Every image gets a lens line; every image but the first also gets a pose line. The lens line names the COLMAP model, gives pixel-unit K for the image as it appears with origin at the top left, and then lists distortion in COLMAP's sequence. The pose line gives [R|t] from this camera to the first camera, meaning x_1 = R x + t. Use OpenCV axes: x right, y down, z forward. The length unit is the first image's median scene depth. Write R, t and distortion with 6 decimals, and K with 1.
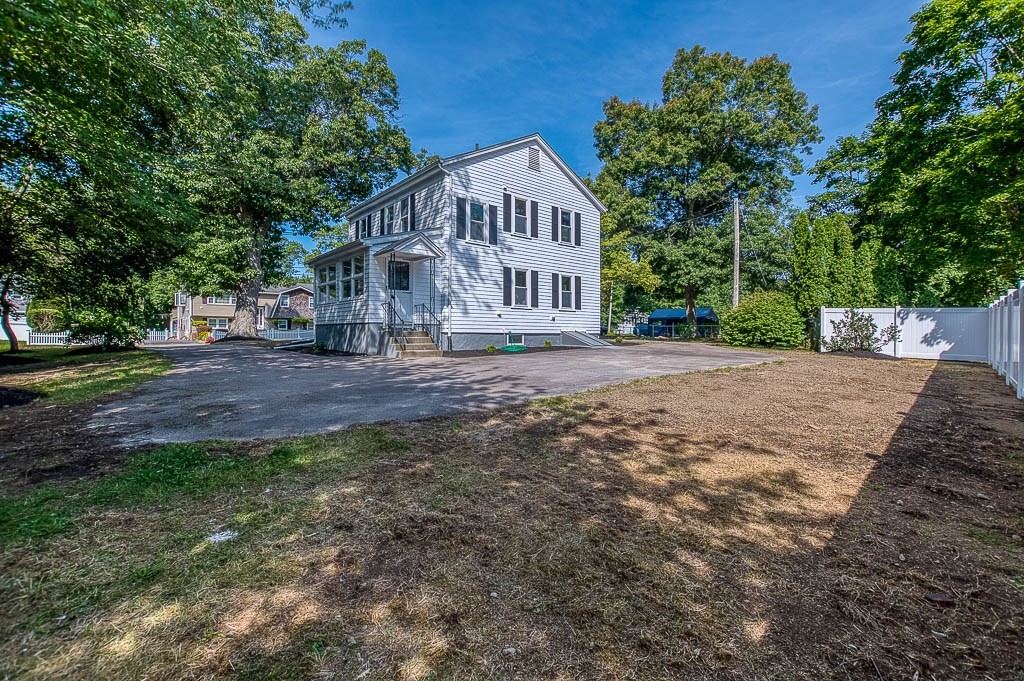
lens RADIAL K [[445.2, 0, 512.8], [0, 445.2, 331.7], [0, 0, 1]] dist [0.006570, -0.002825]
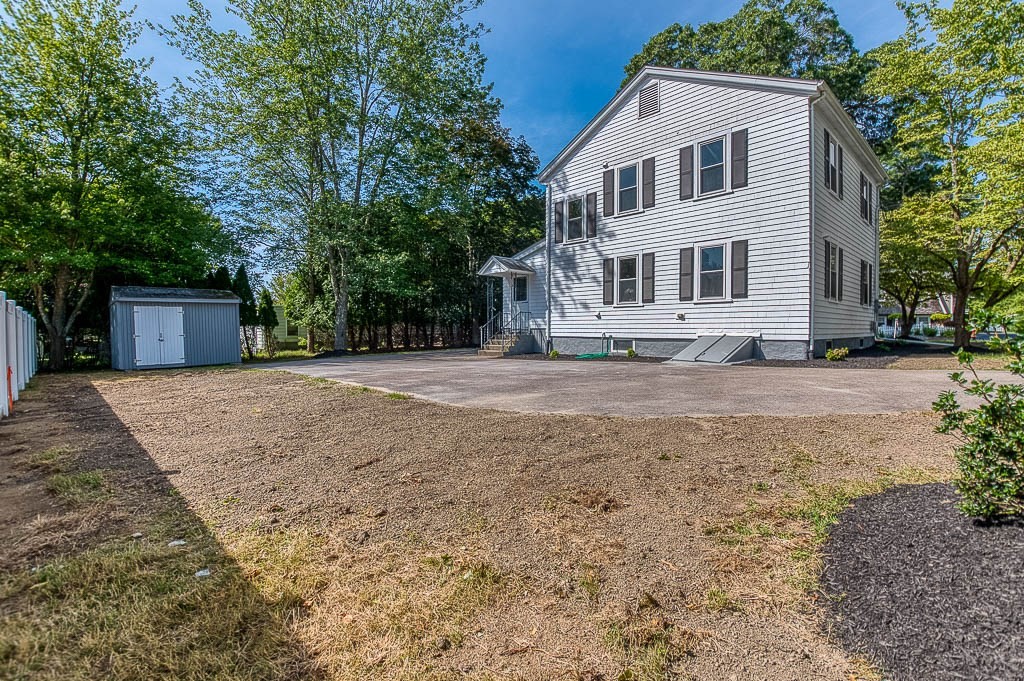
lens RADIAL K [[445.2, 0, 513.0], [0, 445.2, 333.5], [0, 0, 1]] dist [0.006570, -0.002825]
pose [[0.047162, 0.002318, -0.998885, 0.819220], [-0.003335, 0.999992, 0.002163, -0.005741], [0.998882, 0.003230, 0.047169, 0.788892]]
